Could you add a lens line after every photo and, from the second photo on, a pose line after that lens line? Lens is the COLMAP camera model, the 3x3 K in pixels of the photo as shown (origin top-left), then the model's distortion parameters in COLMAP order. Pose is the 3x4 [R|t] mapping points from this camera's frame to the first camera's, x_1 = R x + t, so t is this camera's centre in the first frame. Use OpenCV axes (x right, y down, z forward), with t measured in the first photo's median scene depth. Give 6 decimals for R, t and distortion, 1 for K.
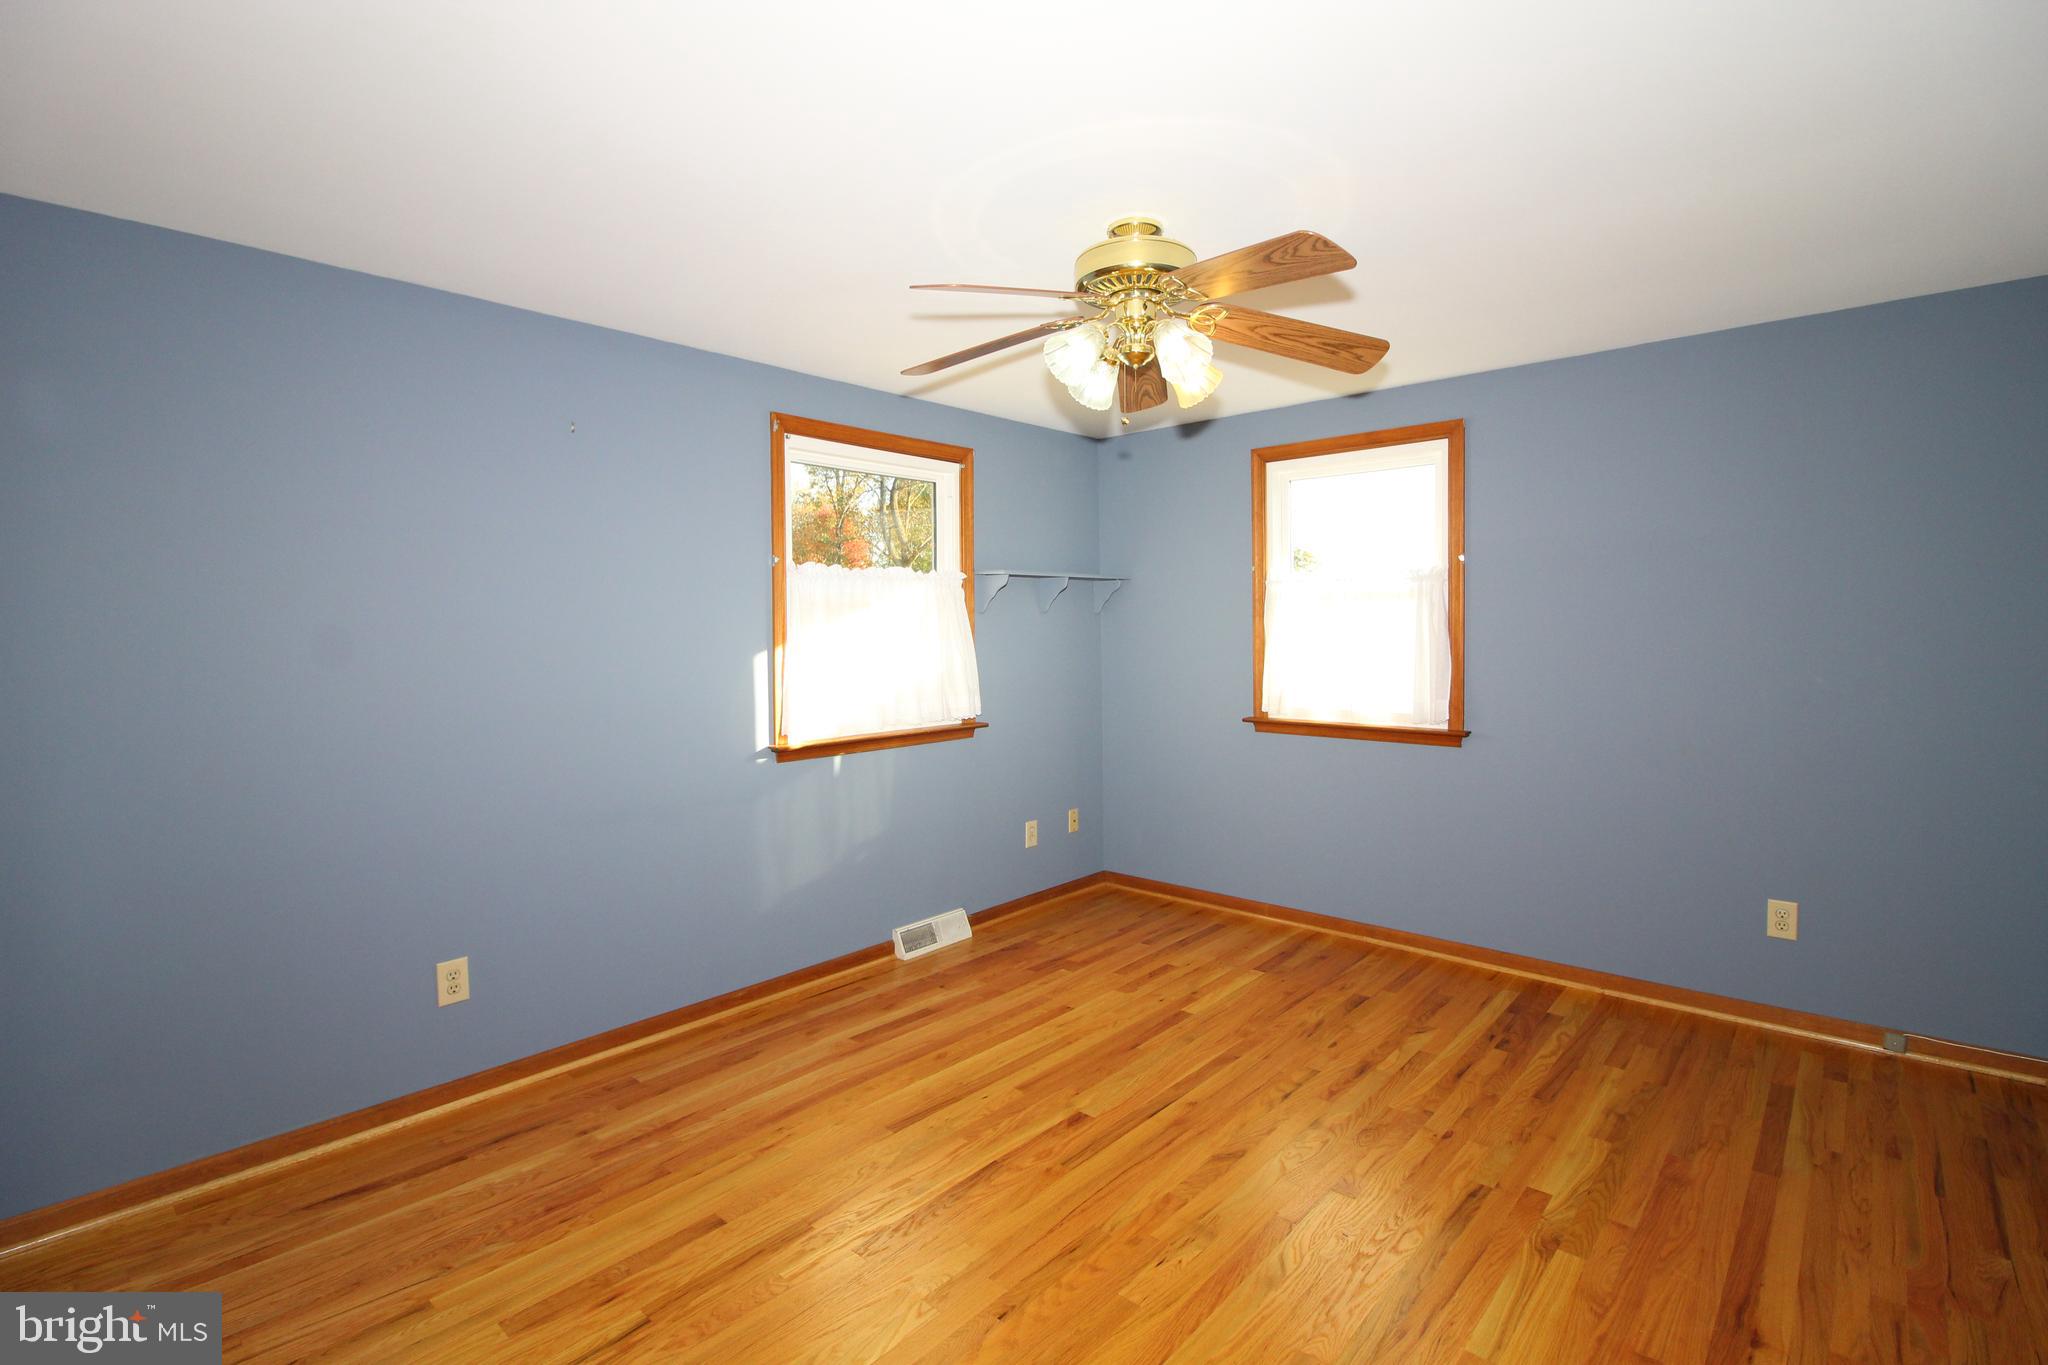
lens RADIAL K [[944.8, 0, 1033.3], [0, 944.8, 681.9], [0, 0, 1]] dist [-0.016013, -0.001287]
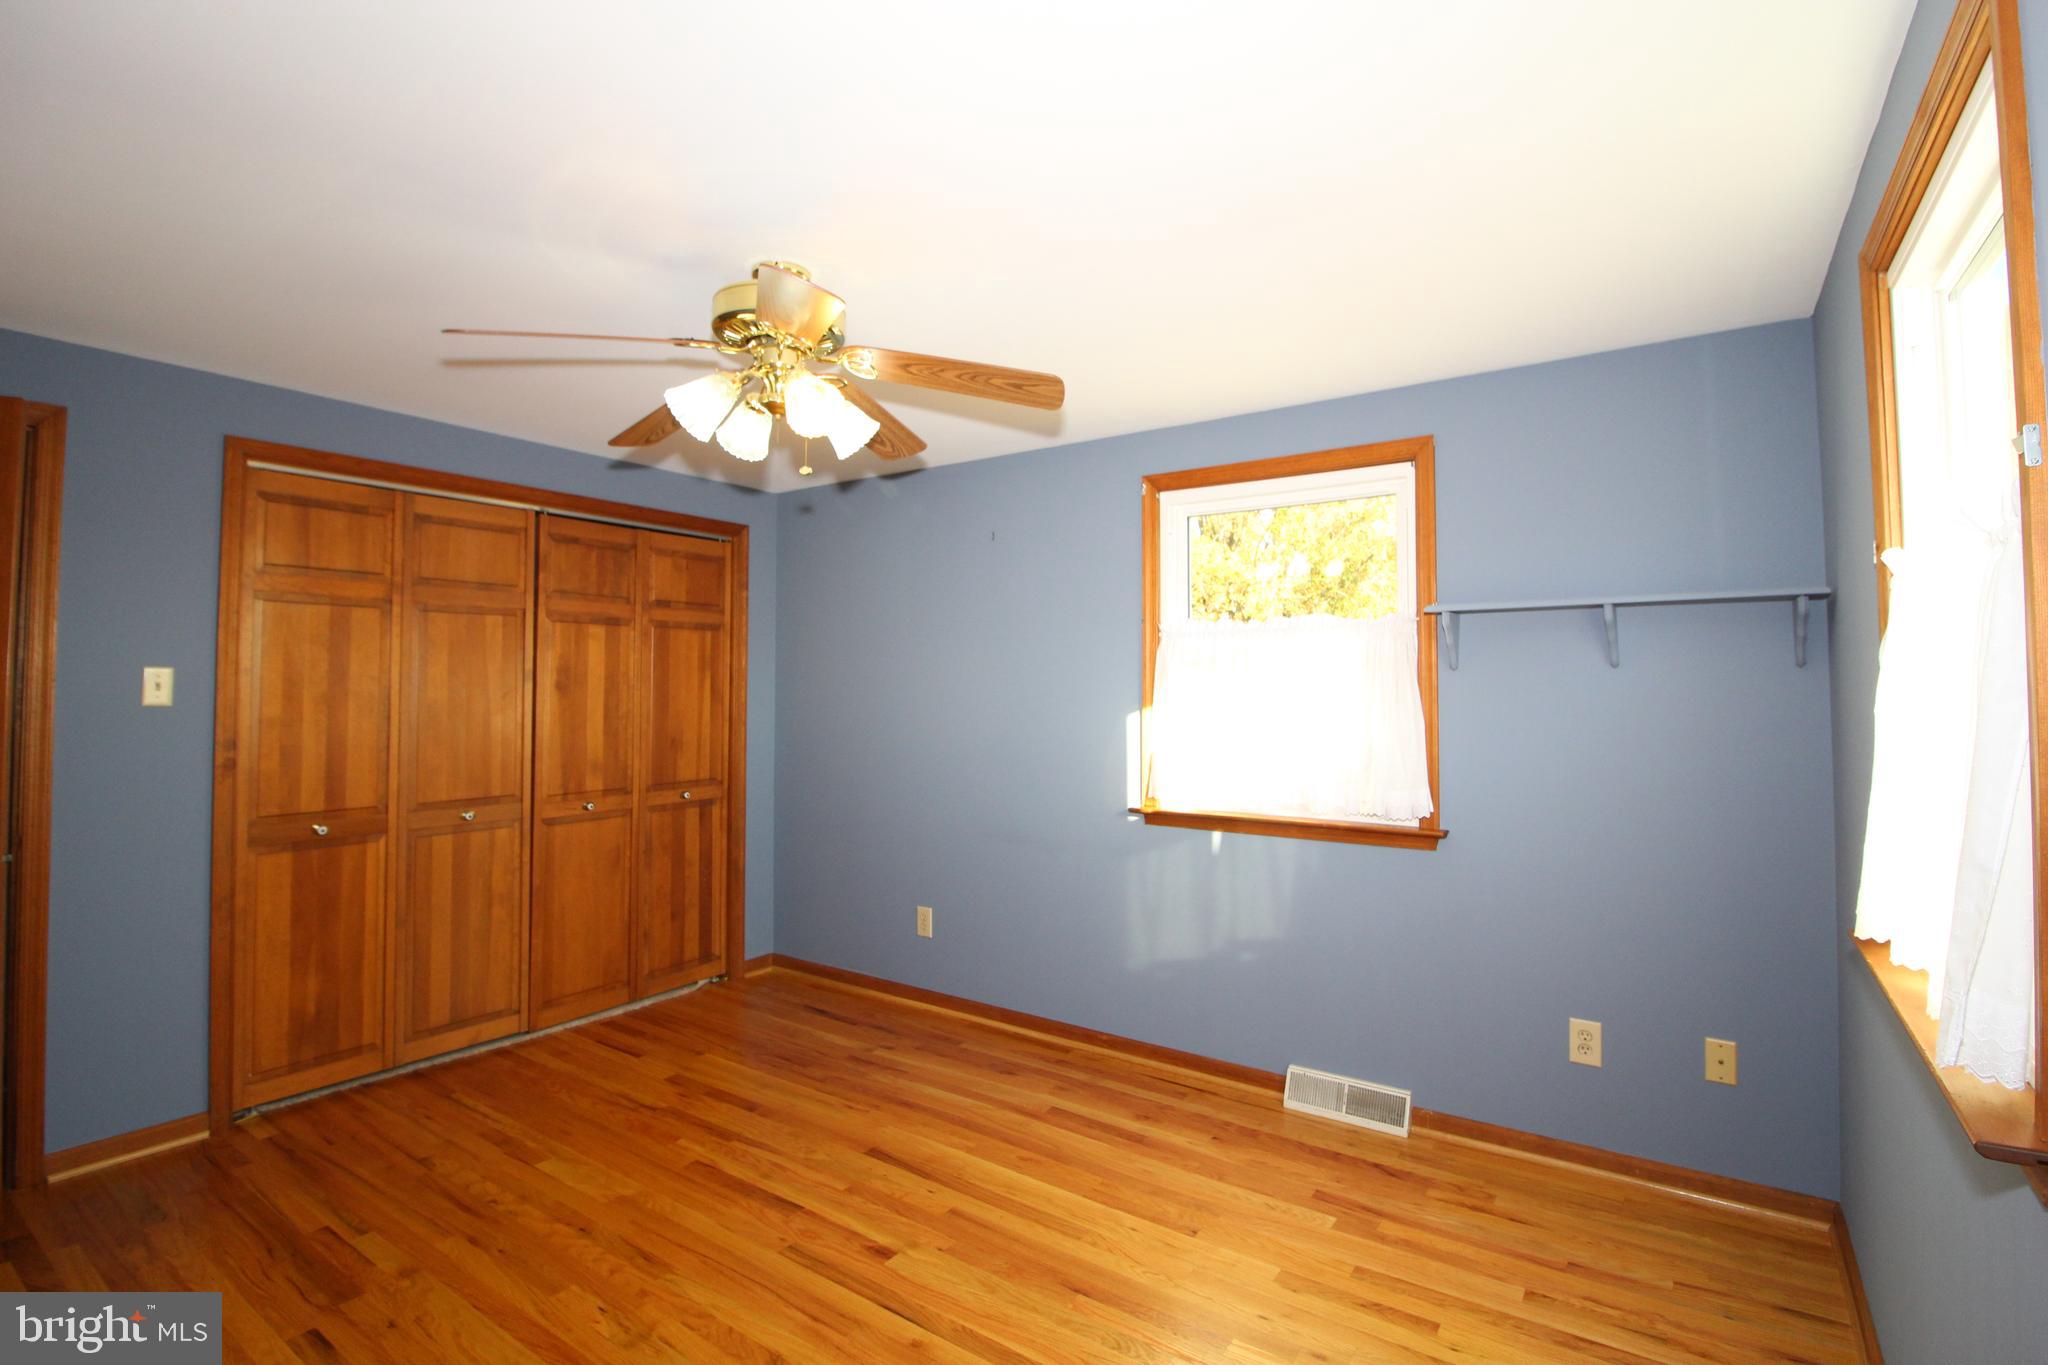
lens RADIAL K [[944.8, 0, 1034.6], [0, 944.8, 682.8], [0, 0, 1]] dist [-0.016013, -0.001287]
pose [[0.129023, 0.009432, -0.991597, 0.689966], [-0.057671, 0.998334, 0.001993, -0.057528], [0.989963, 0.056929, 0.129352, 0.739760]]
